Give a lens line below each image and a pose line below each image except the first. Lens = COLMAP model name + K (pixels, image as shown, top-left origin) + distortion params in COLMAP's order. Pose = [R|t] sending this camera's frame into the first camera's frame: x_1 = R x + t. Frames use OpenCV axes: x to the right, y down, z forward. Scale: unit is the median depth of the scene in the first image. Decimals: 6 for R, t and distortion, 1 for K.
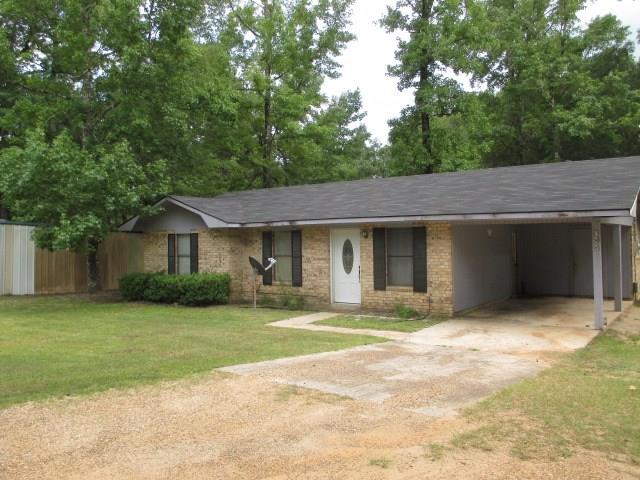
lens RADIAL K [[538.2, 0, 321.5], [0, 538.2, 223.0], [0, 0, 1]] dist [-0.015120, -0.011600]
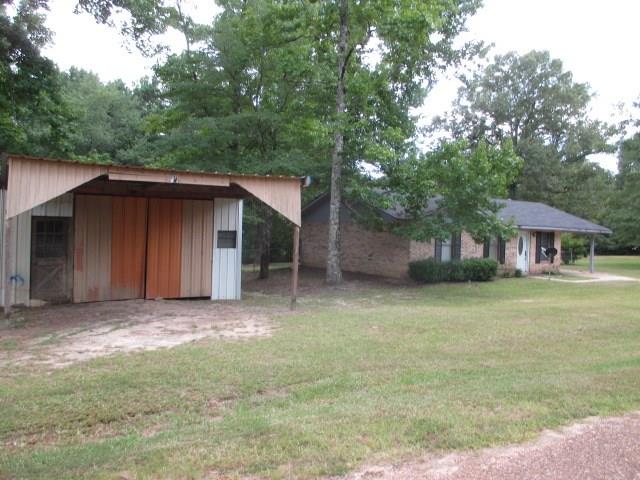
lens RADIAL K [[538.2, 0, 321.5], [0, 538.2, 223.0], [0, 0, 1]] dist [-0.015120, -0.011600]
pose [[0.350716, 0.030845, 0.935974, -1.638474], [-0.073022, 0.997315, -0.005505, 0.038737], [-0.933631, -0.066416, 0.352027, 0.868532]]
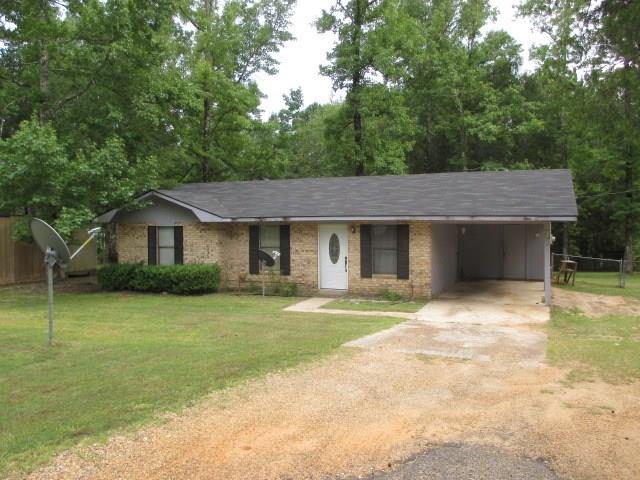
lens RADIAL K [[538.2, 0, 321.5], [0, 538.2, 223.0], [0, 0, 1]] dist [-0.015120, -0.011600]
pose [[0.973830, 0.005544, 0.227211, -0.208094], [-0.013312, 0.999377, 0.032672, -0.025786], [-0.226888, -0.034842, 0.973297, -0.094356]]
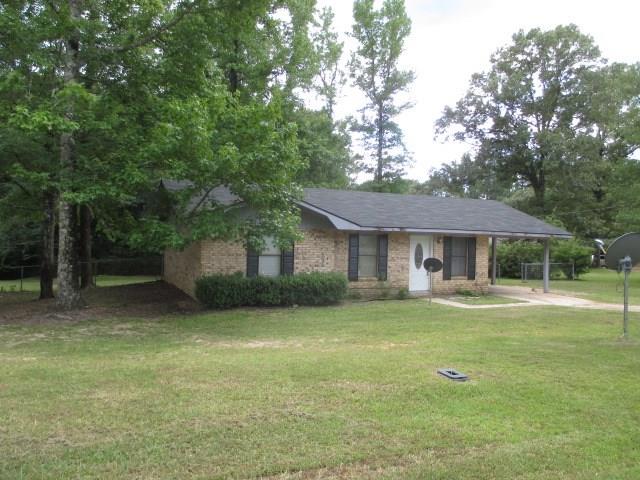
lens RADIAL K [[538.2, 0, 321.5], [0, 538.2, 223.0], [0, 0, 1]] dist [-0.015120, -0.011600]
pose [[0.497832, 0.044523, 0.866130, -1.074596], [-0.063739, 0.997859, -0.014658, 0.013033], [-0.864928, -0.047909, 0.499604, 0.476091]]
